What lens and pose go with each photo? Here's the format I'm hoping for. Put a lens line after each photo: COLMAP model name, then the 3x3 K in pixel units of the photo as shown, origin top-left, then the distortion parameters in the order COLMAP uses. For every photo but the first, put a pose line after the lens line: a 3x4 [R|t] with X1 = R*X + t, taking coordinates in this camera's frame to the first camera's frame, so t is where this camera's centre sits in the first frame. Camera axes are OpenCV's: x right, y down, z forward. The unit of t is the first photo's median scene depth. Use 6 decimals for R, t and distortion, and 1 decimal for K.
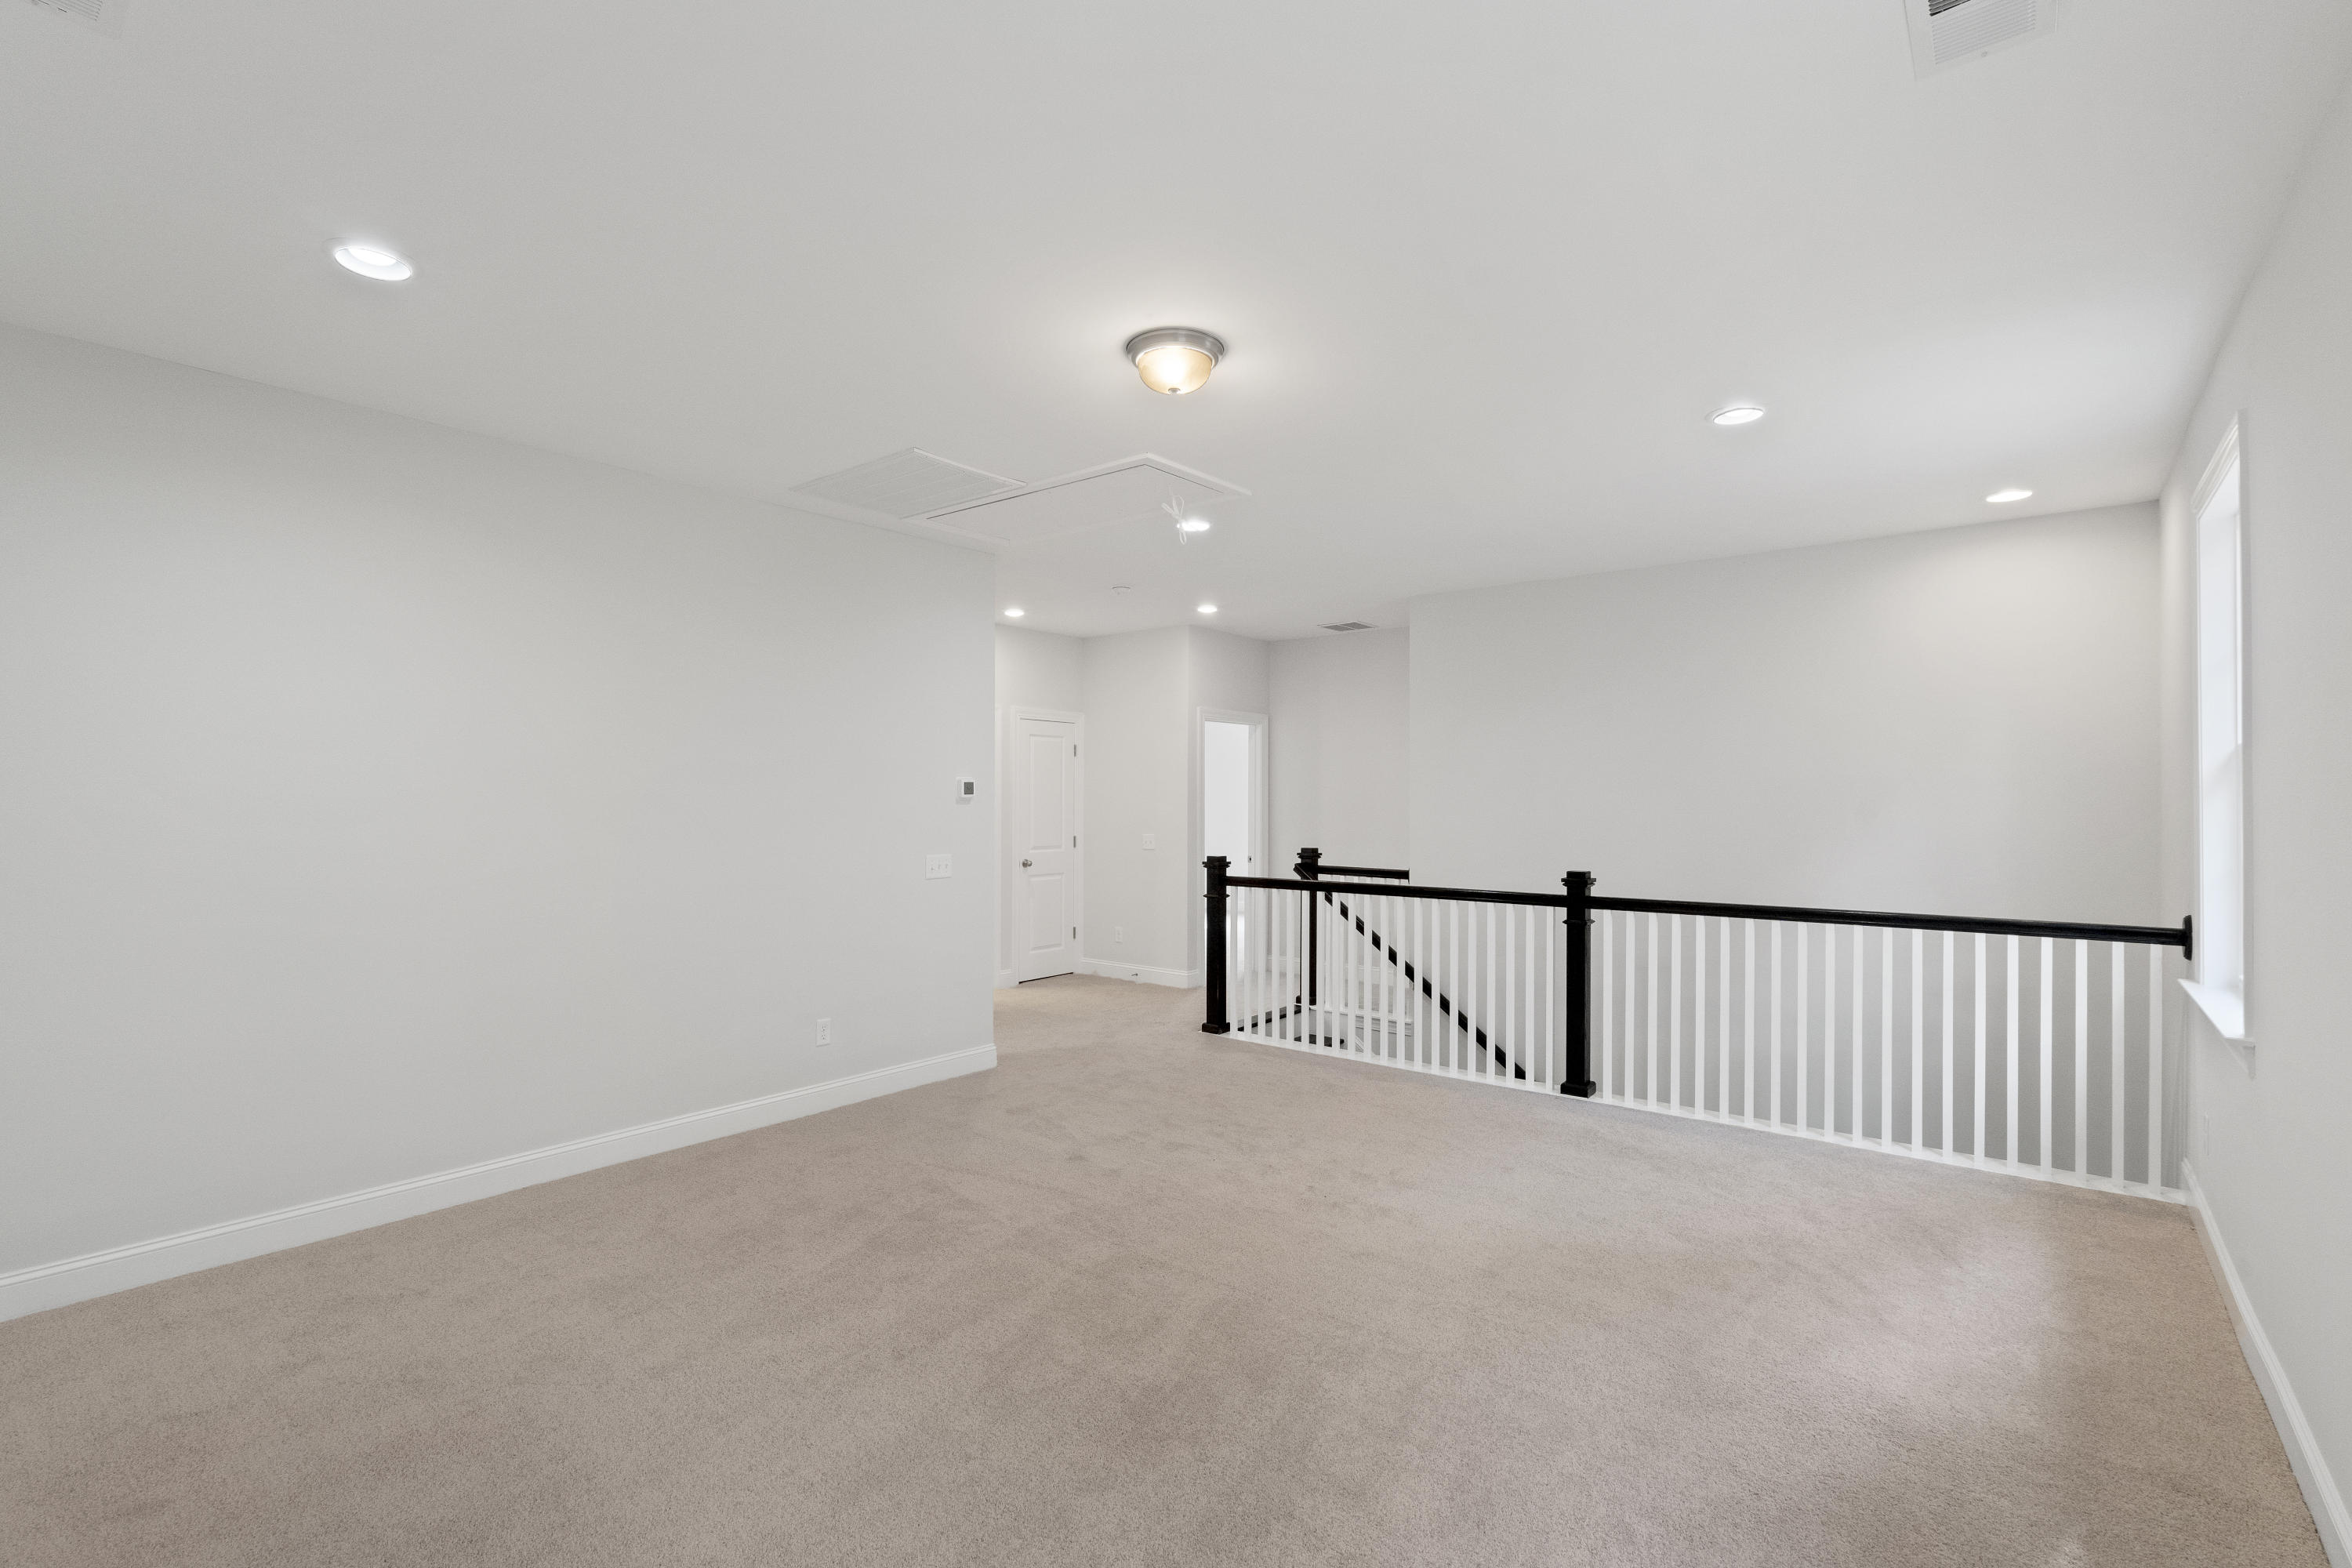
lens RADIAL K [[1071.9, 0, 1171.2], [0, 1071.9, 788.7], [0, 0, 1]] dist [-0.001503, -0.000054]
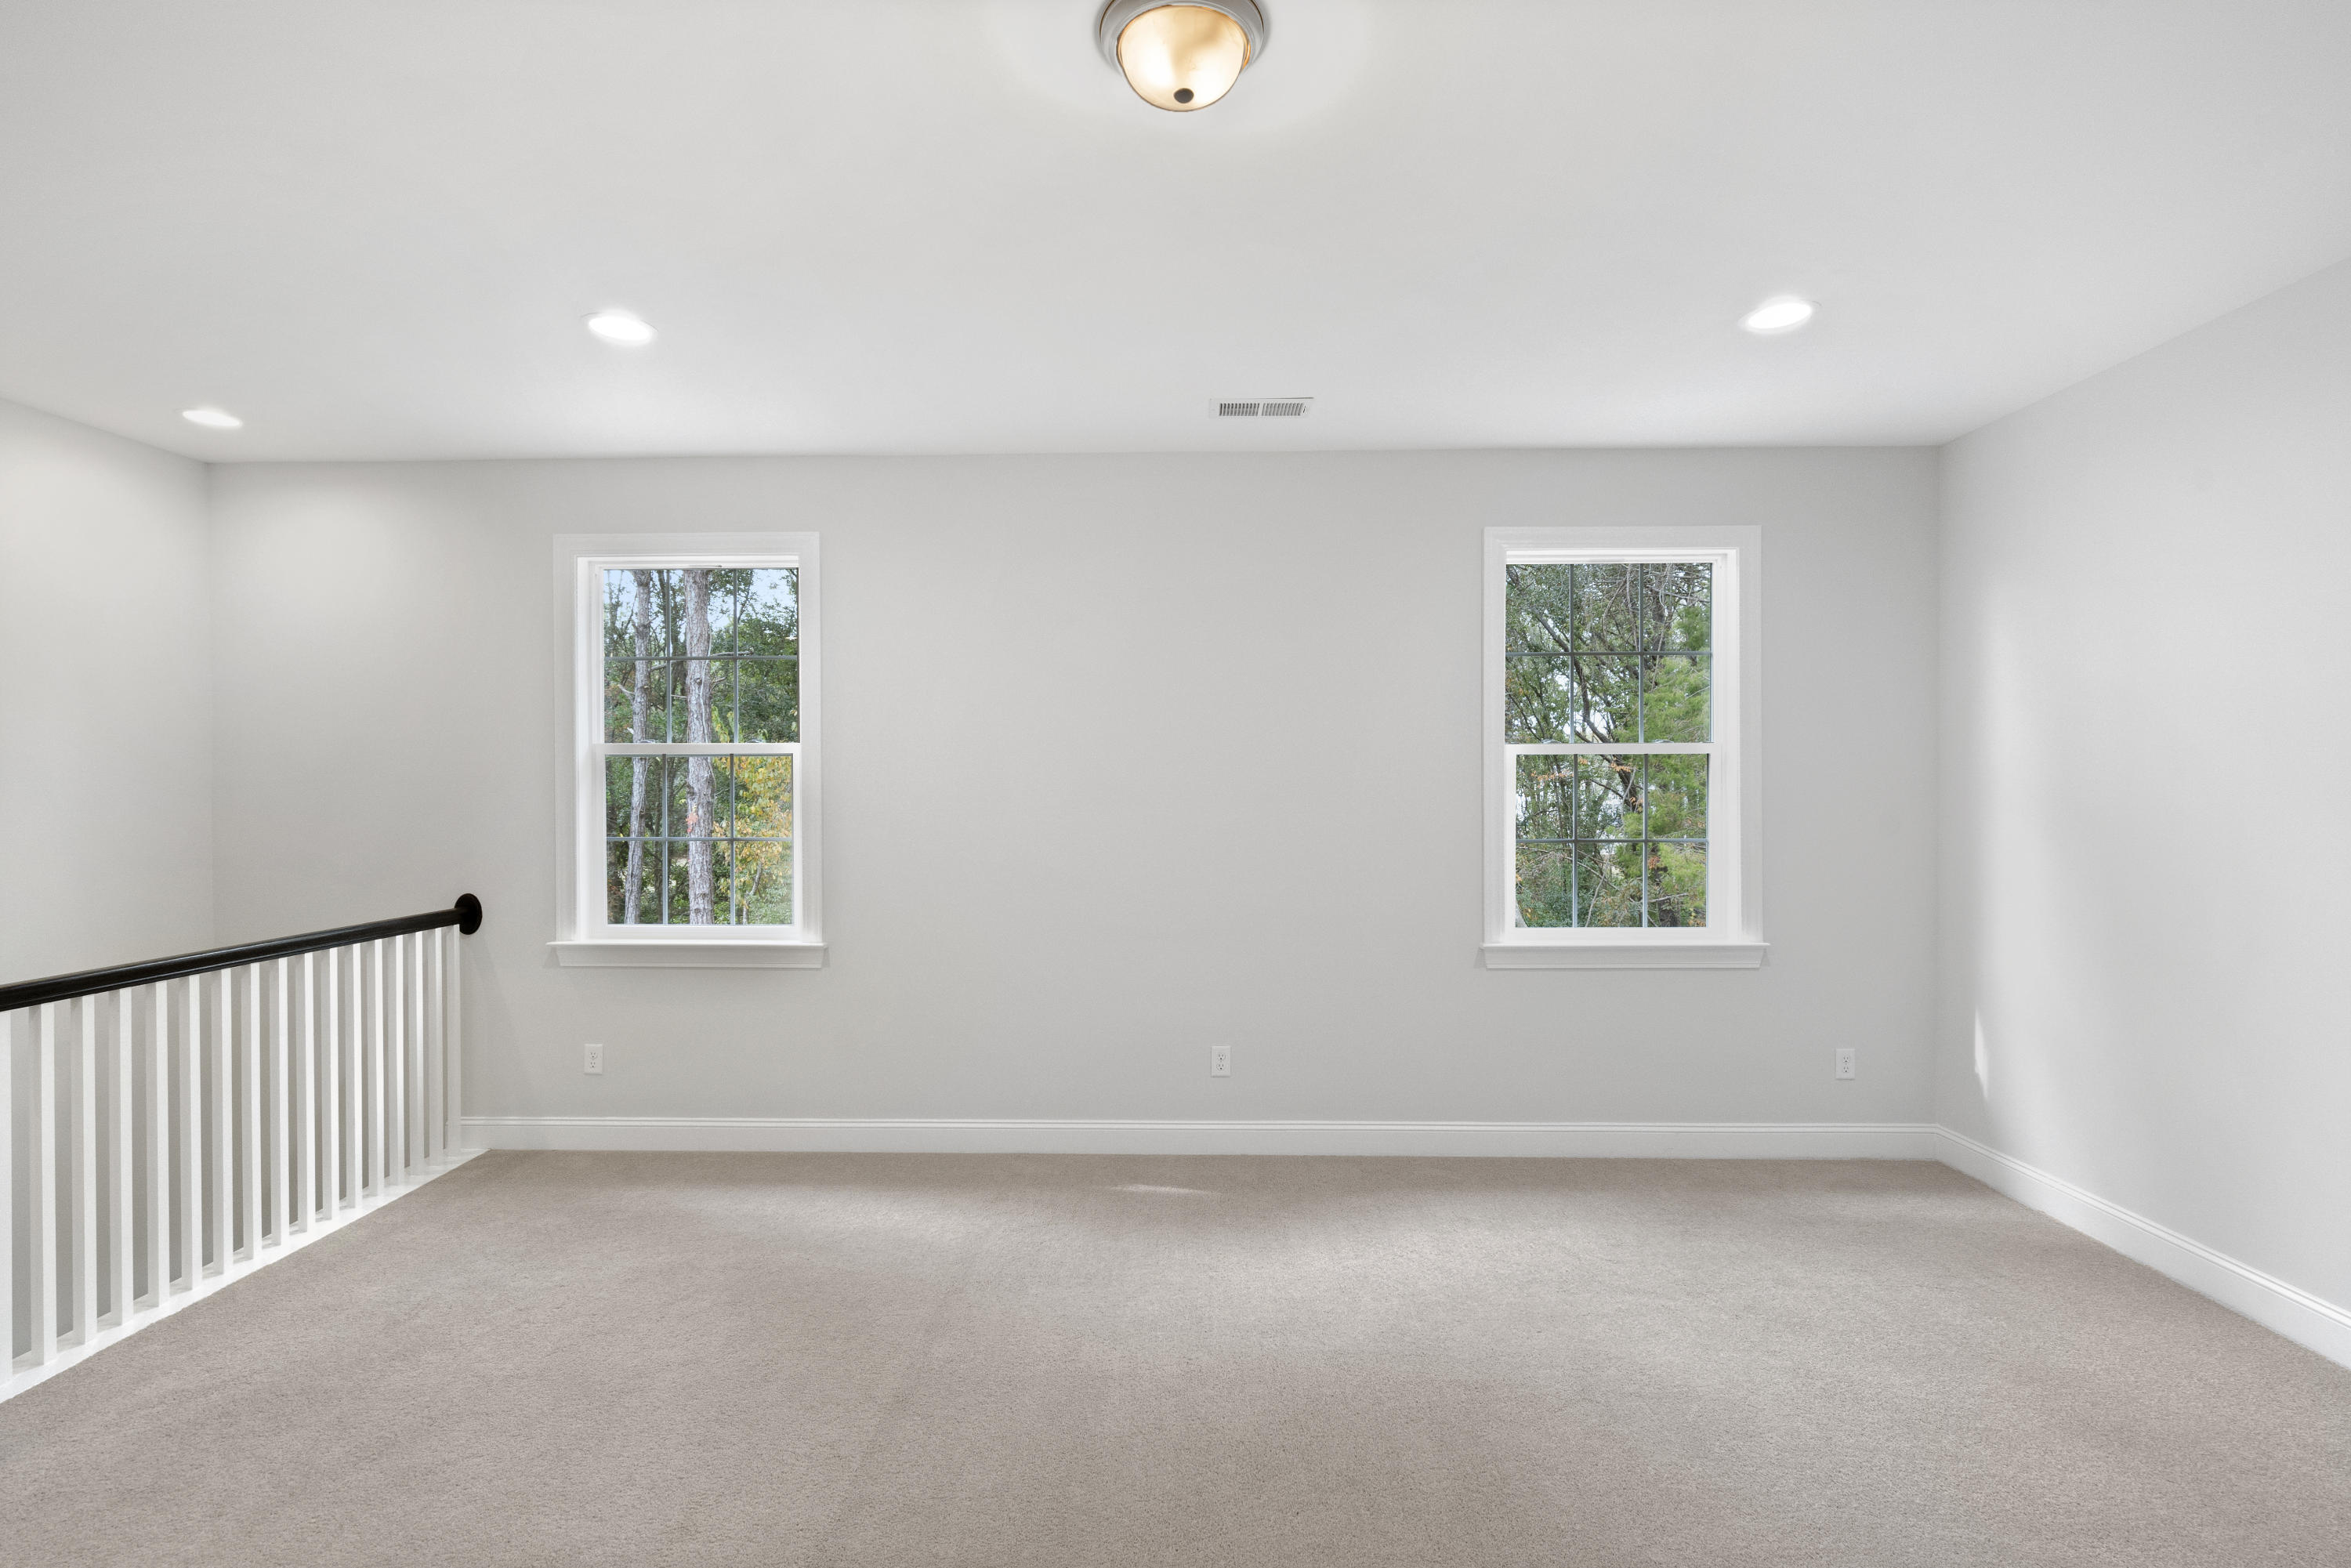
lens RADIAL K [[1071.4, 0, 1170.7], [0, 1071.4, 788.7], [0, 0, 1]] dist [-0.001503, -0.000054]
pose [[-0.594949, -0.005409, 0.803746, -0.364969], [-0.008996, 0.999960, 0.000071, 0.001184], [-0.803713, -0.007189, -0.594973, 1.038385]]
